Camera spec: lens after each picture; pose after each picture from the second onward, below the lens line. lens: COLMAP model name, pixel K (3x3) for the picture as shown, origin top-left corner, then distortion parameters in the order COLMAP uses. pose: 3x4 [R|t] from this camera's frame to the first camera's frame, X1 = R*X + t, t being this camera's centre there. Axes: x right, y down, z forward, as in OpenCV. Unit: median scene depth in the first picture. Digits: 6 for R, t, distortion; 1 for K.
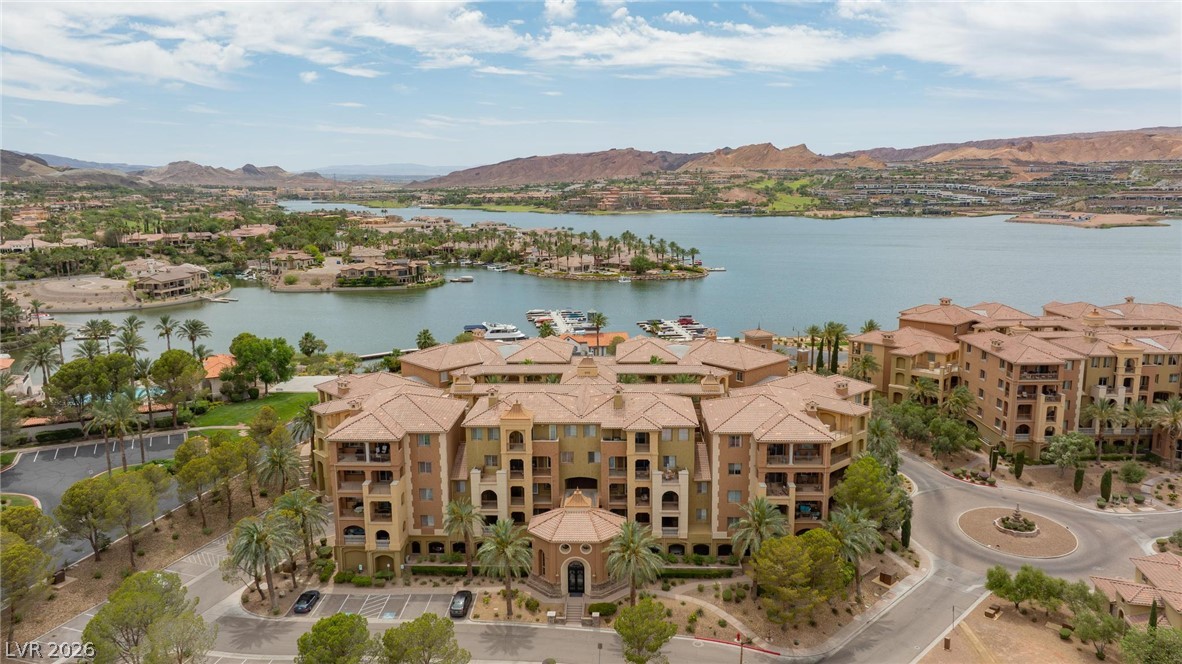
lens RADIAL K [[840.6, 0, 591.0], [0, 840.6, 332.0], [0, 0, 1]] dist [-0.017732, -0.003503]
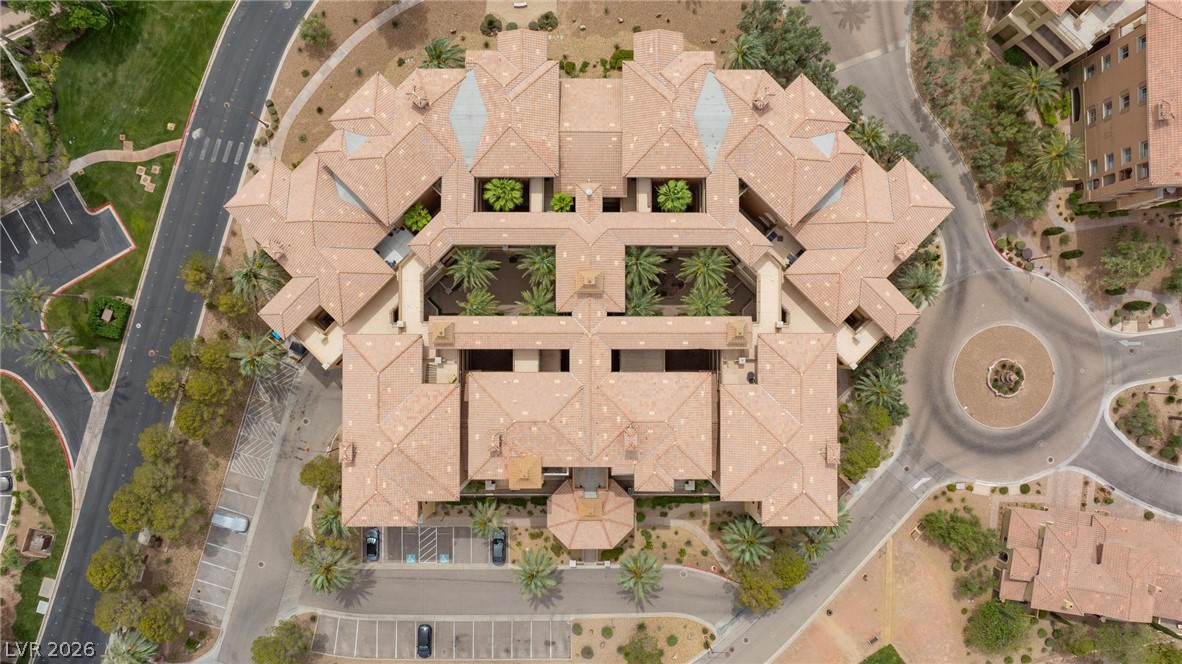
lens RADIAL K [[840.6, 0, 591.0], [0, 840.6, 332.0], [0, 0, 1]] dist [-0.017732, -0.003503]
pose [[0.998955, -0.043351, 0.014448, -0.019219], [-0.005659, 0.196399, 0.980508, -0.850535], [-0.045344, -0.979565, 0.195948, 0.938501]]
